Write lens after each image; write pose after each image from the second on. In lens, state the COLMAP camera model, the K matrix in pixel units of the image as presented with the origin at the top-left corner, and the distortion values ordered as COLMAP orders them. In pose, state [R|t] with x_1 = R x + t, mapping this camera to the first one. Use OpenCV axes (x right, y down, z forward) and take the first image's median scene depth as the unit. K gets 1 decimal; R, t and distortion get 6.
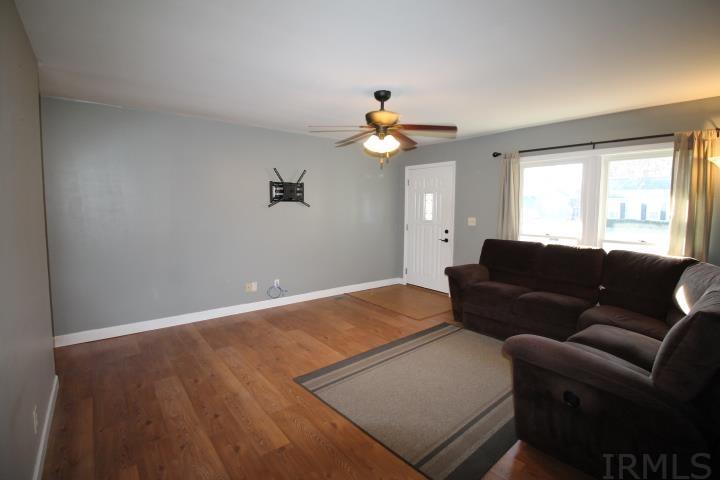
lens RADIAL K [[335.5, 0, 360.6], [0, 335.5, 228.7], [0, 0, 1]] dist [-0.017824, -0.000860]
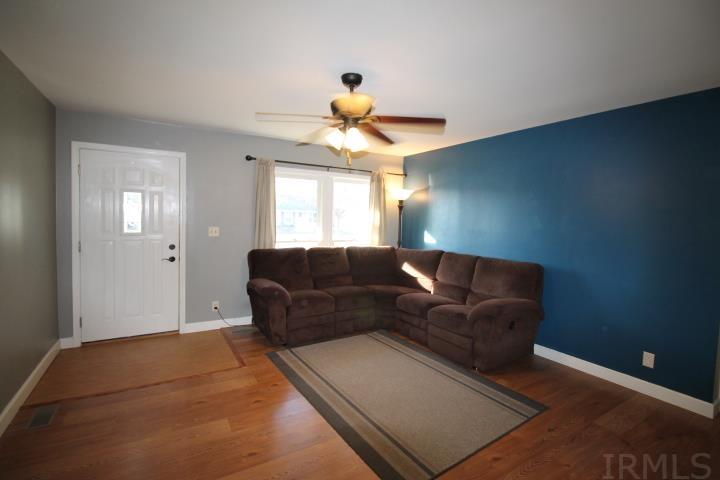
lens RADIAL K [[335.5, 0, 360.6], [0, 335.5, 228.7], [0, 0, 1]] dist [-0.017824, -0.000860]
pose [[0.130791, -0.040336, 0.990589, -0.560631], [0.043111, 0.998458, 0.034965, -0.053403], [-0.990472, 0.038132, 0.132329, 0.679060]]
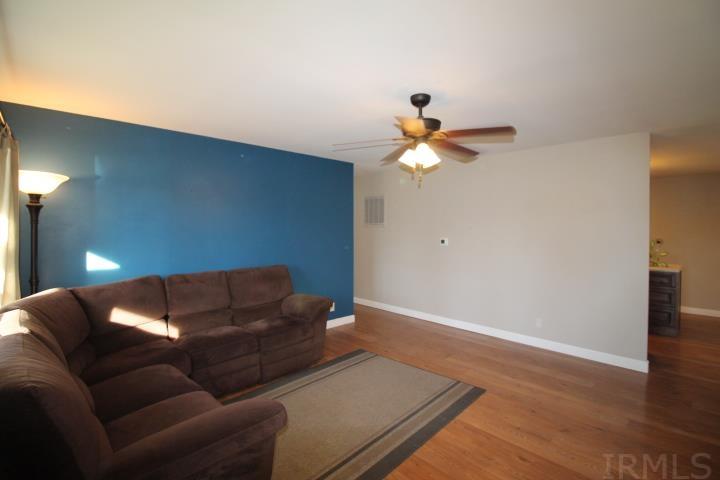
lens RADIAL K [[335.5, 0, 360.6], [0, 335.5, 228.7], [0, 0, 1]] dist [-0.017824, -0.000860]
pose [[-0.996105, -0.011178, -0.087460, 0.215004], [-0.017519, 0.997245, 0.072074, -0.103693], [0.086413, 0.073325, -0.993557, 1.402450]]
